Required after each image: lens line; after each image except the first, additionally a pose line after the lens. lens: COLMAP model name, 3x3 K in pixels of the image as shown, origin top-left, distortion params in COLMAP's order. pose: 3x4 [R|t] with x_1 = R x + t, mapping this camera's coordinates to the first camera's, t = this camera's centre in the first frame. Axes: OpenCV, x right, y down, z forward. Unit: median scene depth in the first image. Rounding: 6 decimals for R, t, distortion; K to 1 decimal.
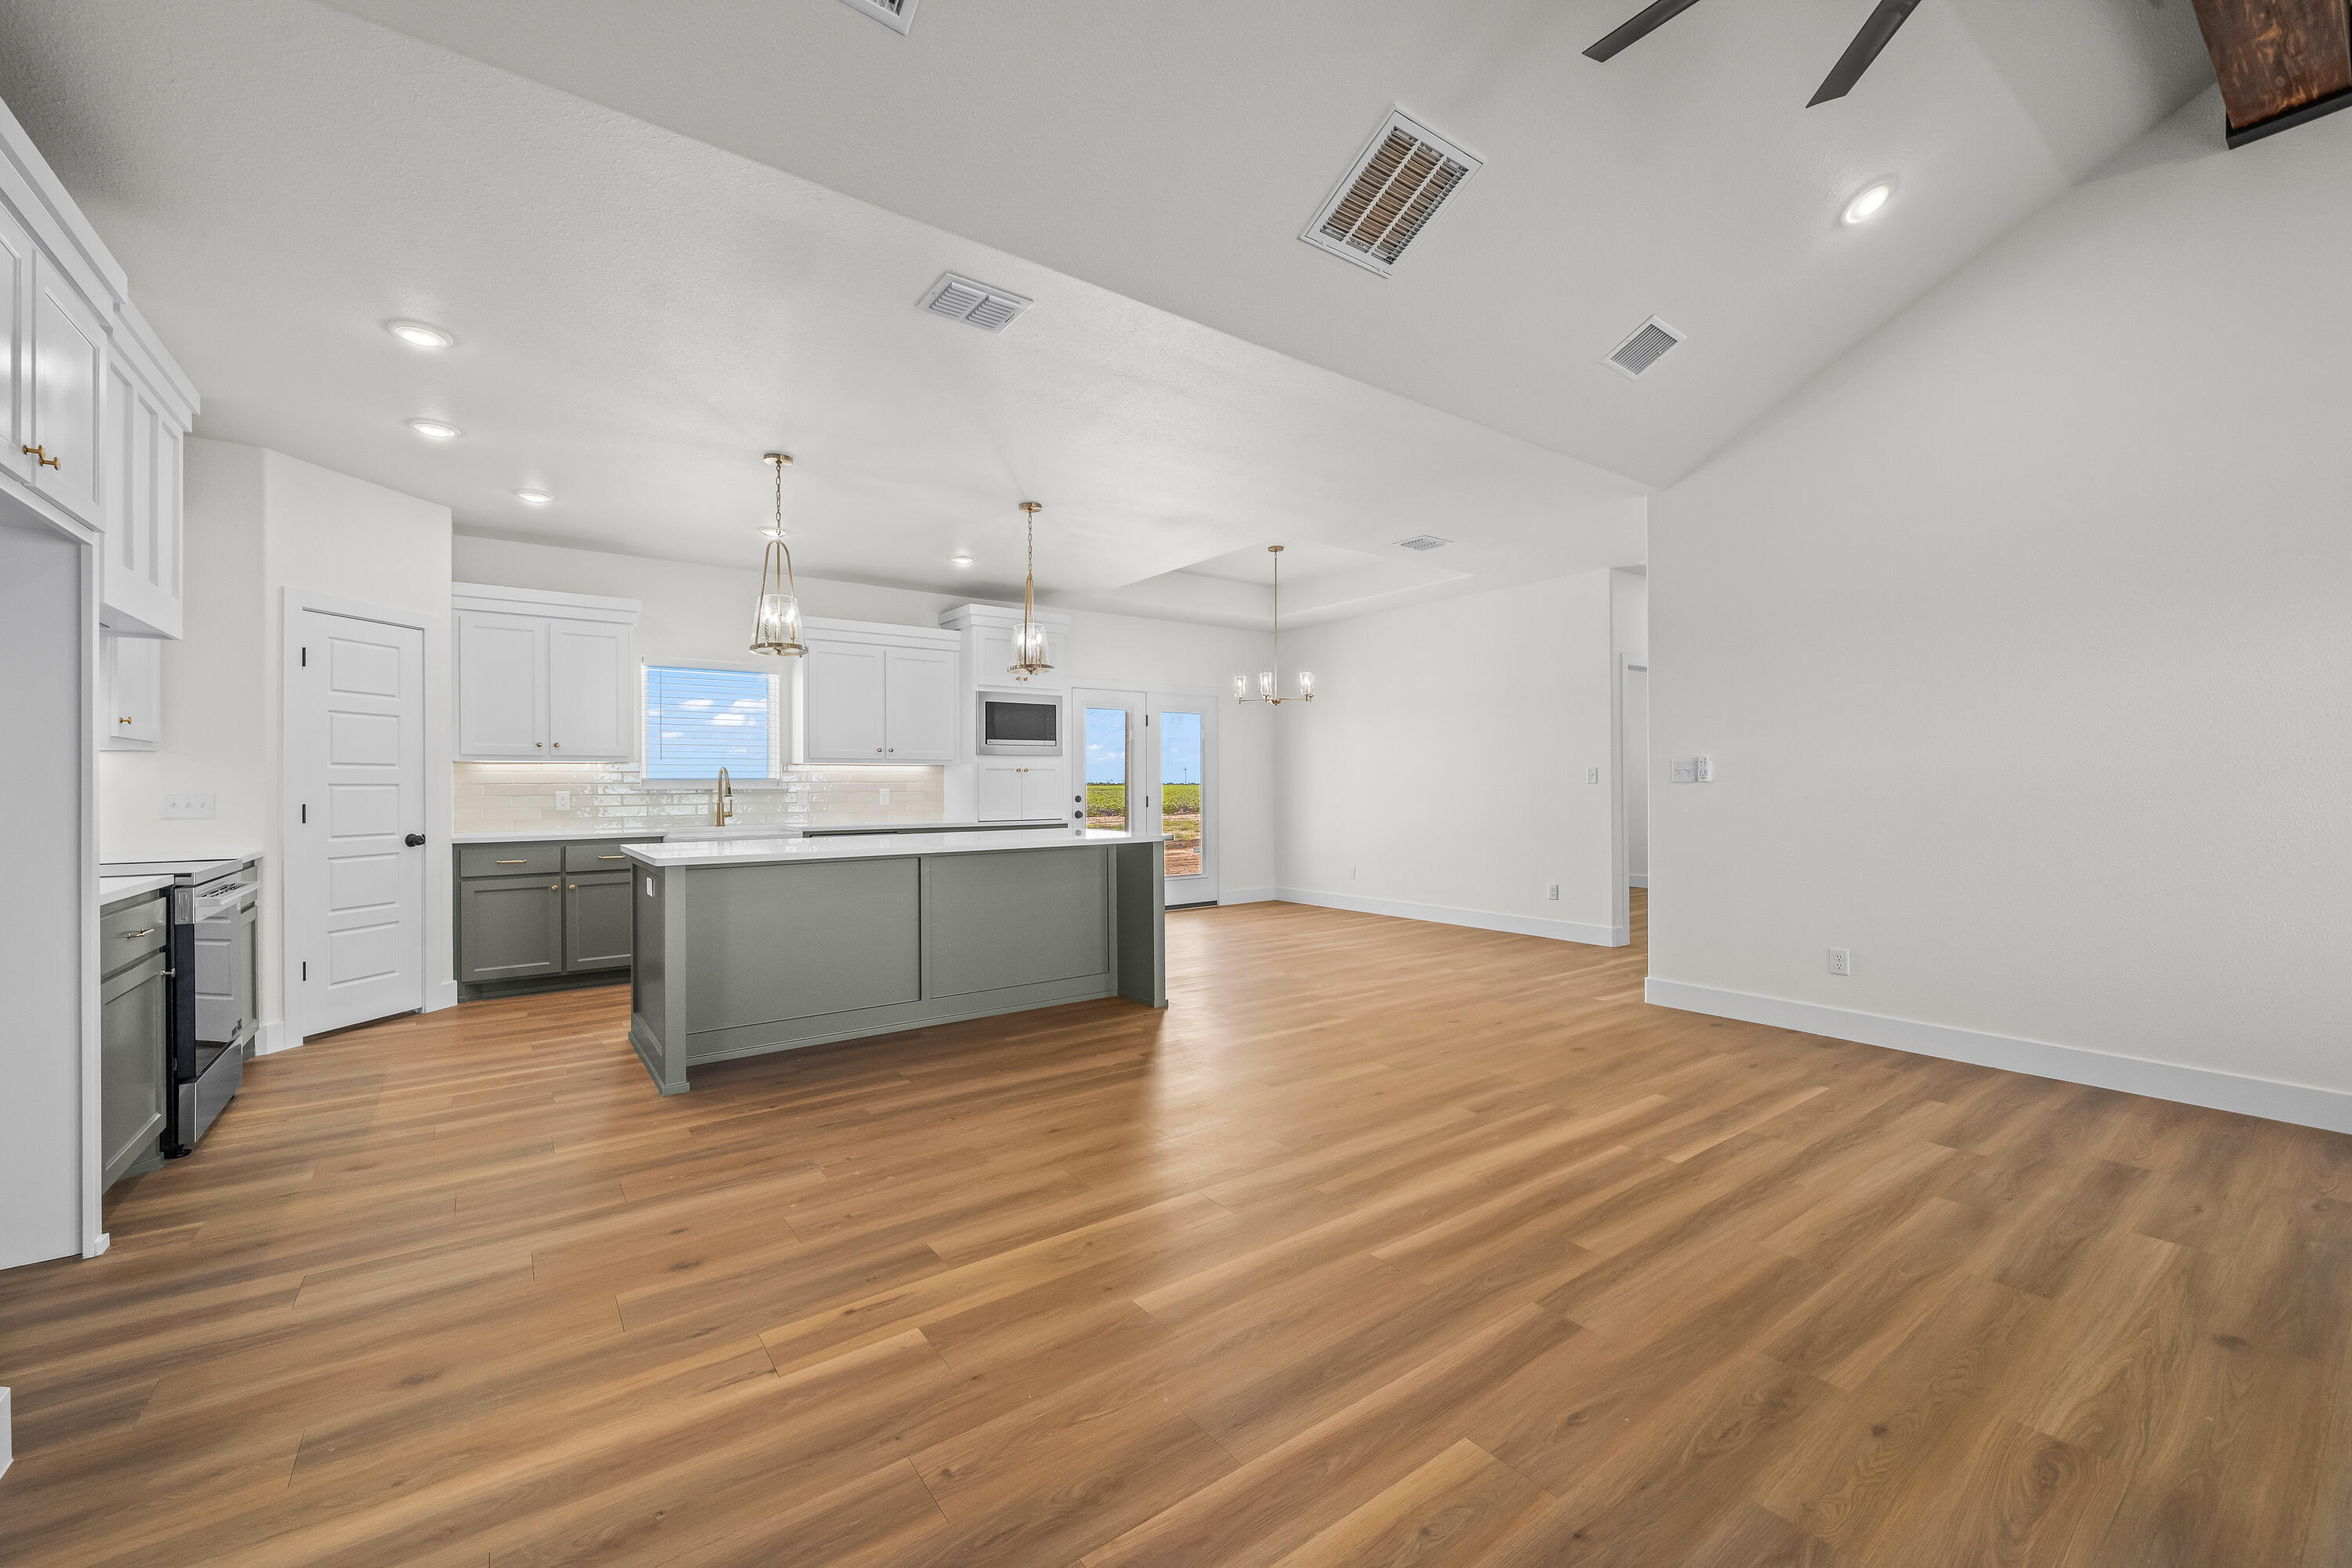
lens RADIAL K [[928.3, 0, 1151.1], [0, 928.3, 783.7], [0, 0, 1]] dist [-0.003551, -0.000064]
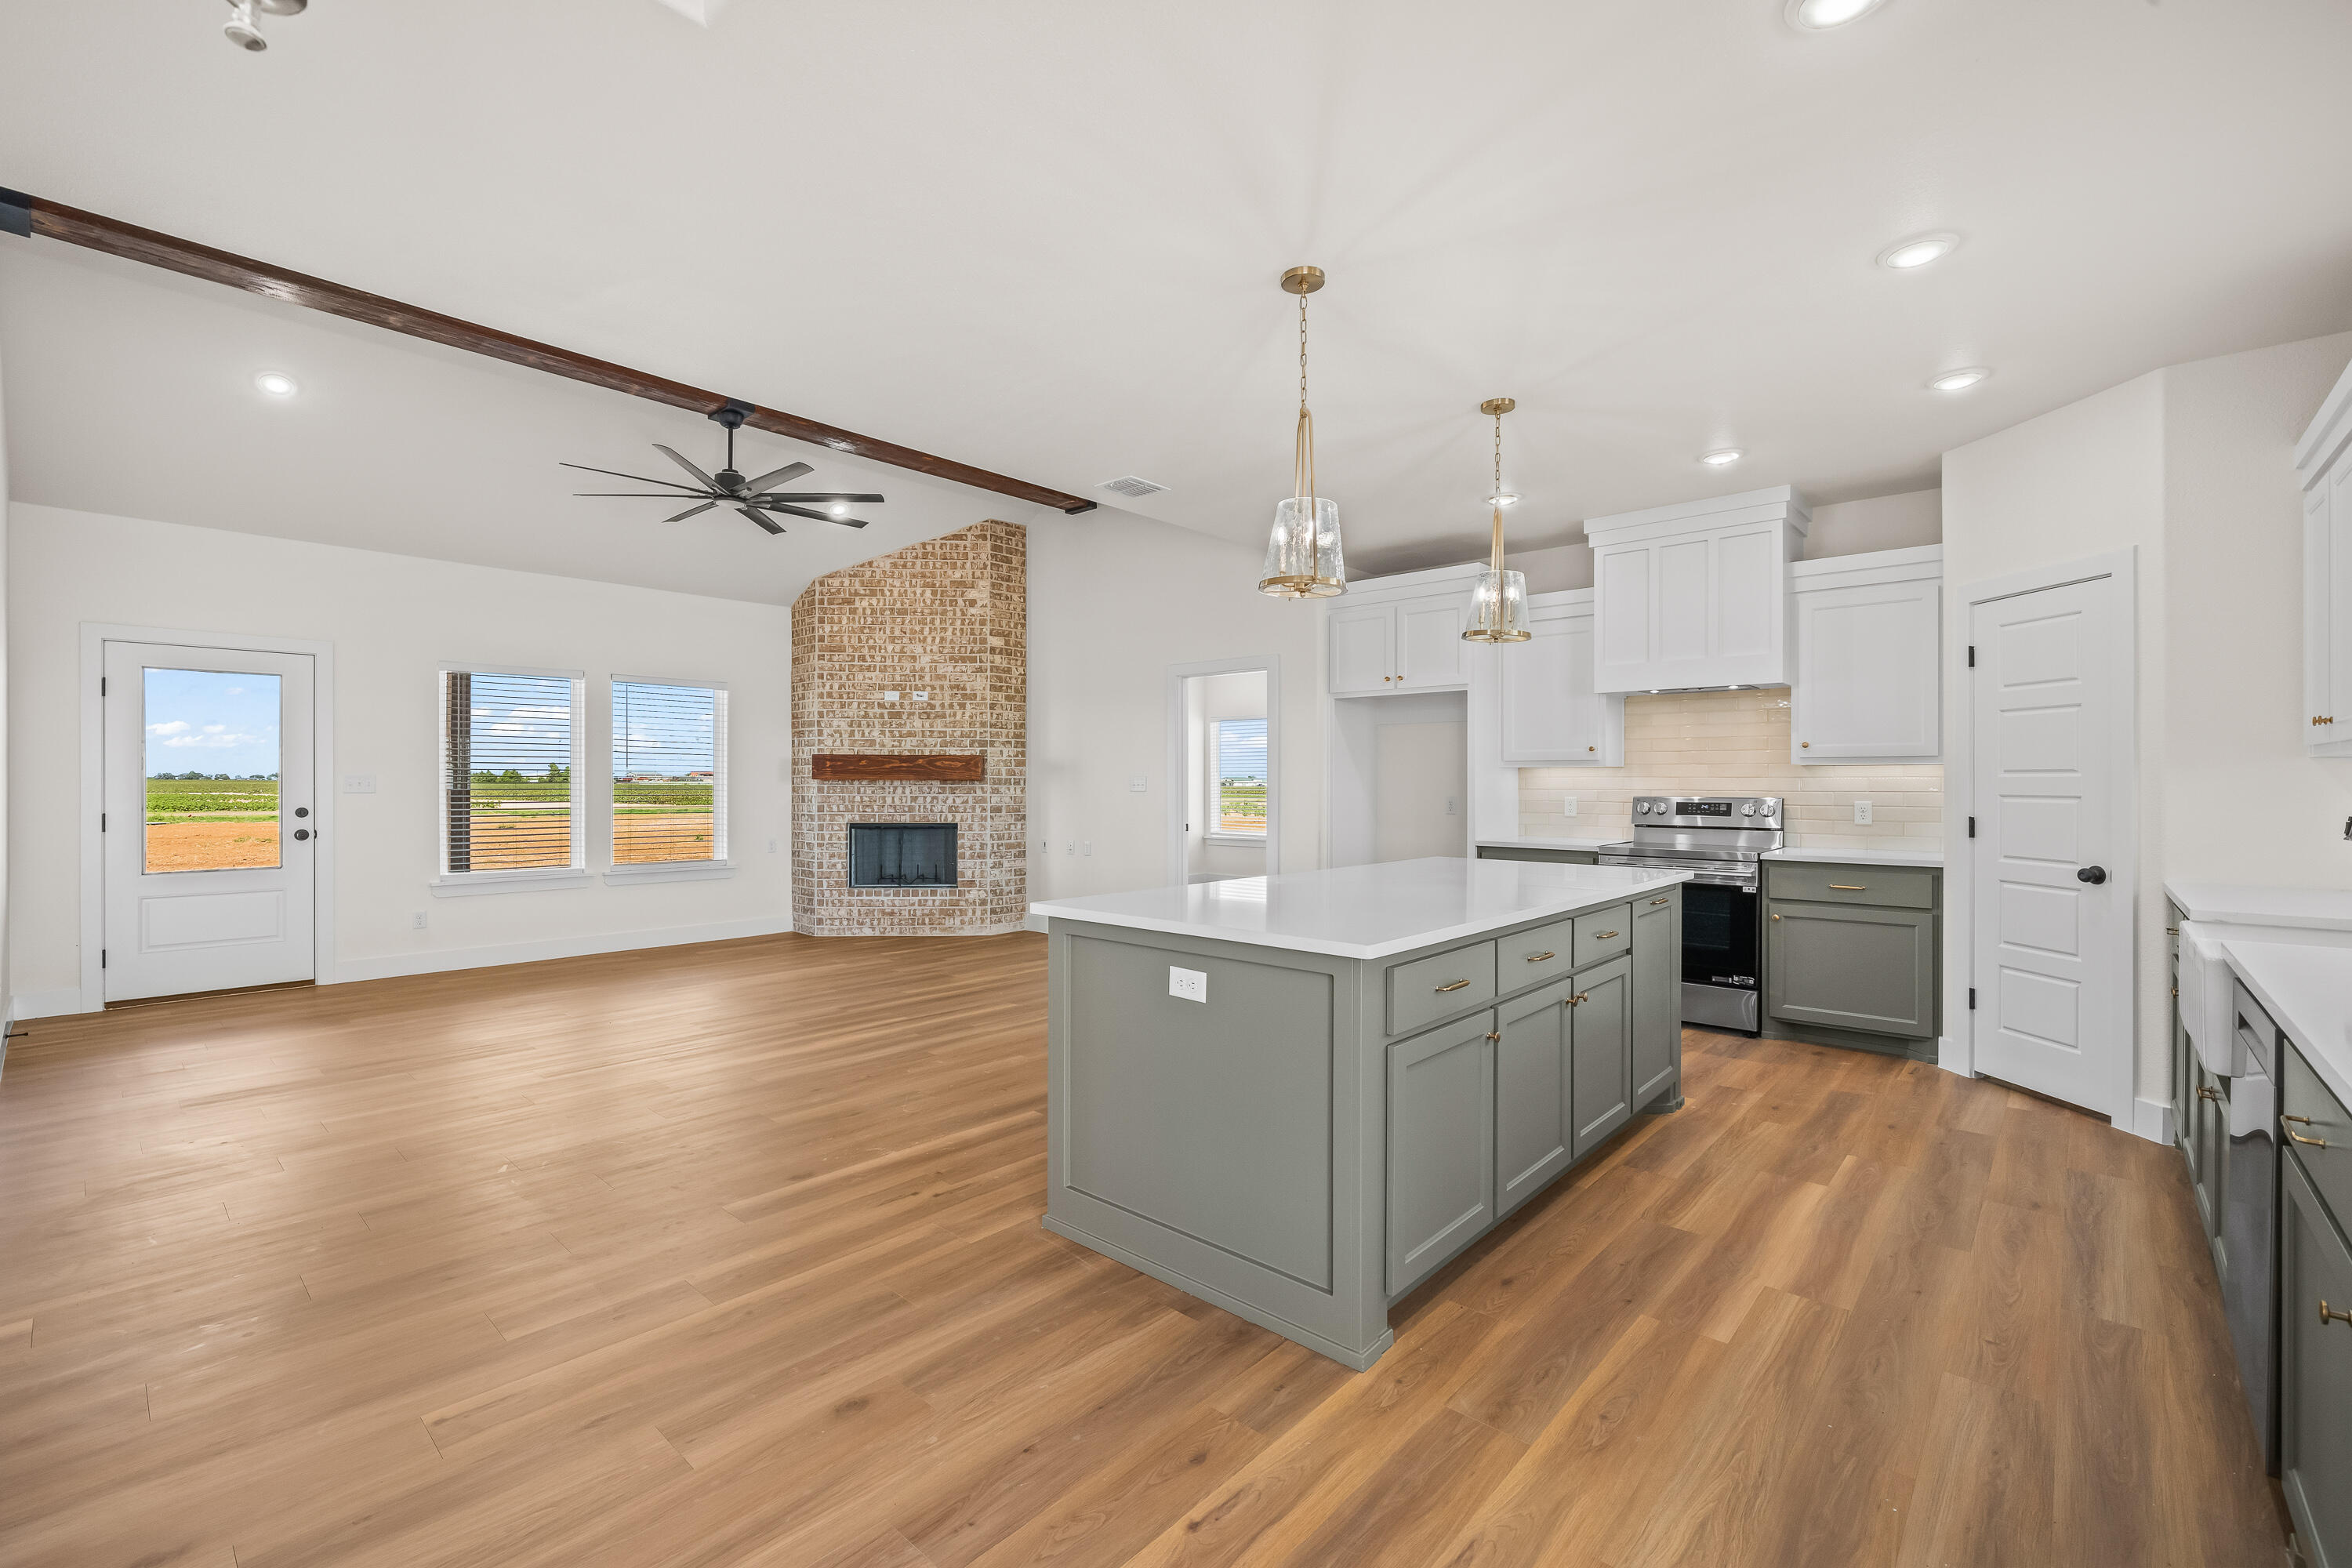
lens RADIAL K [[1021.1, 0, 1157.7], [0, 1021.1, 782.9], [0, 0, 1]] dist [-0.003330, 0.000916]
pose [[-0.978997, 0.003756, -0.203841, 0.066932], [0.003591, 0.999993, 0.001180, -0.012838], [0.203844, 0.000423, -0.979003, 1.531498]]
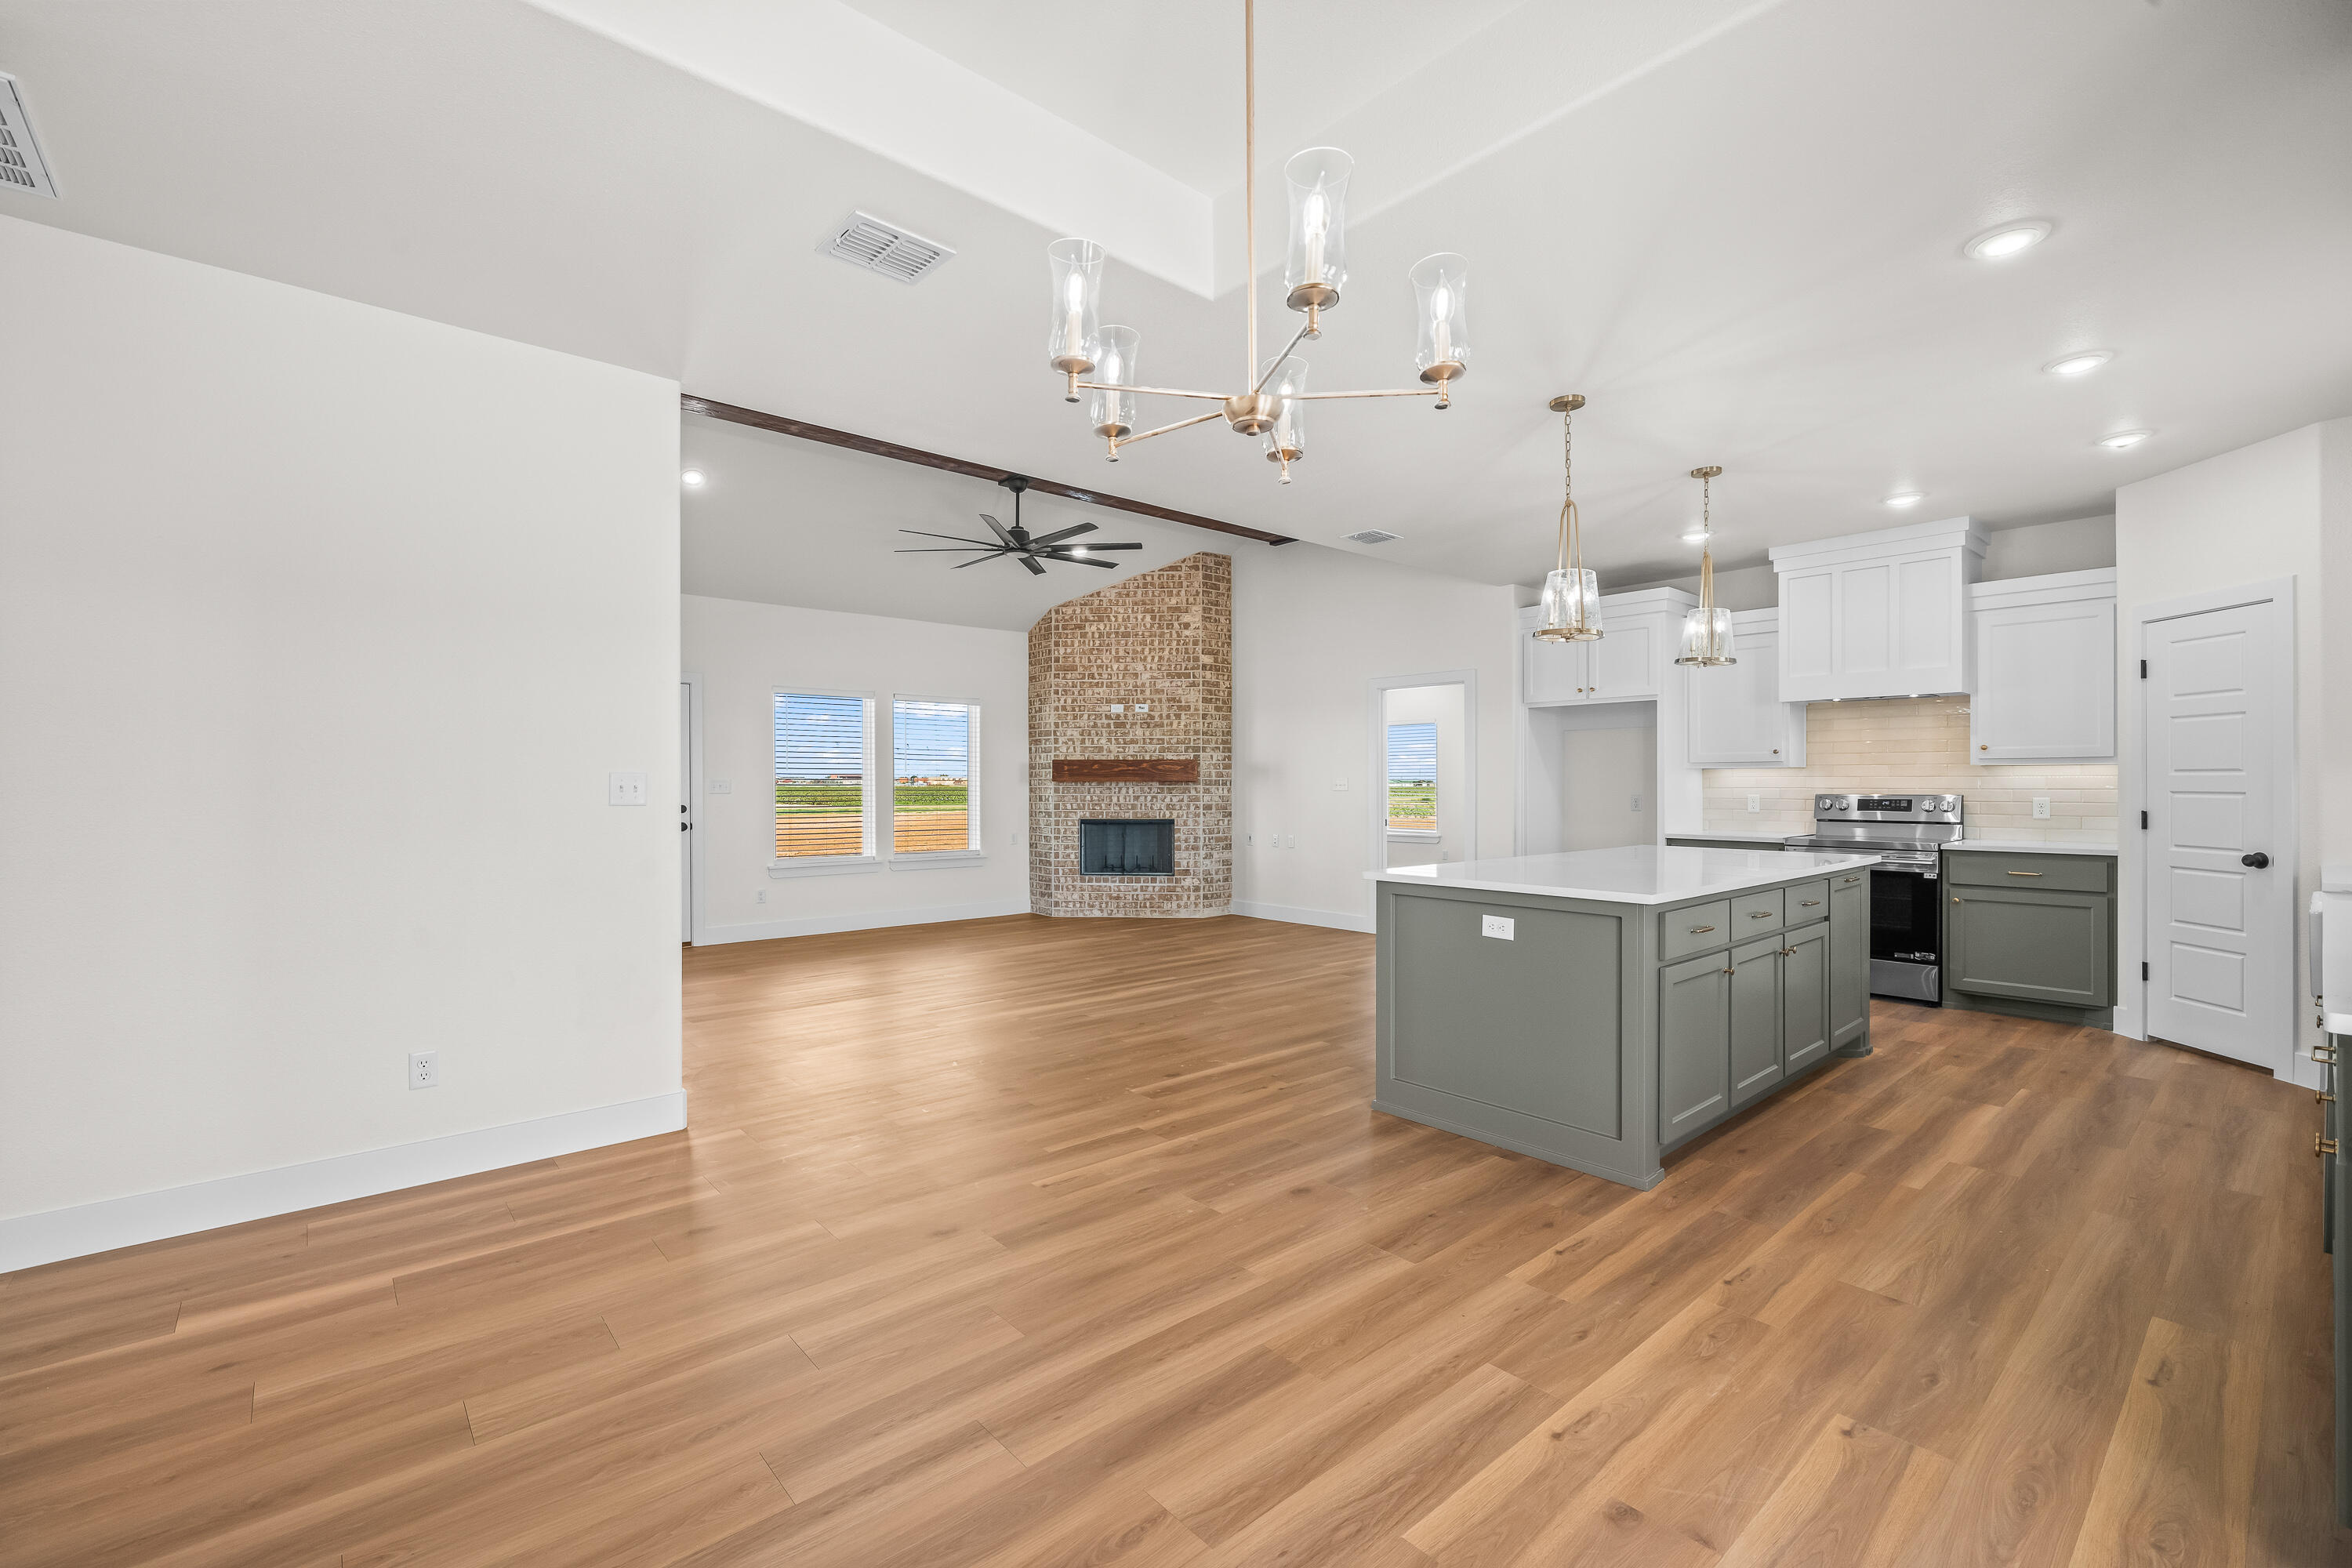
lens RADIAL K [[1021.1, 0, 1148.7], [0, 1021.1, 785.3], [0, 0, 1]] dist [-0.003330, 0.000916]
pose [[-0.996595, 0.007231, -0.082132, 0.243715], [0.007082, 0.999973, 0.002101, -0.013731], [0.082145, 0.001512, -0.996619, 1.717863]]
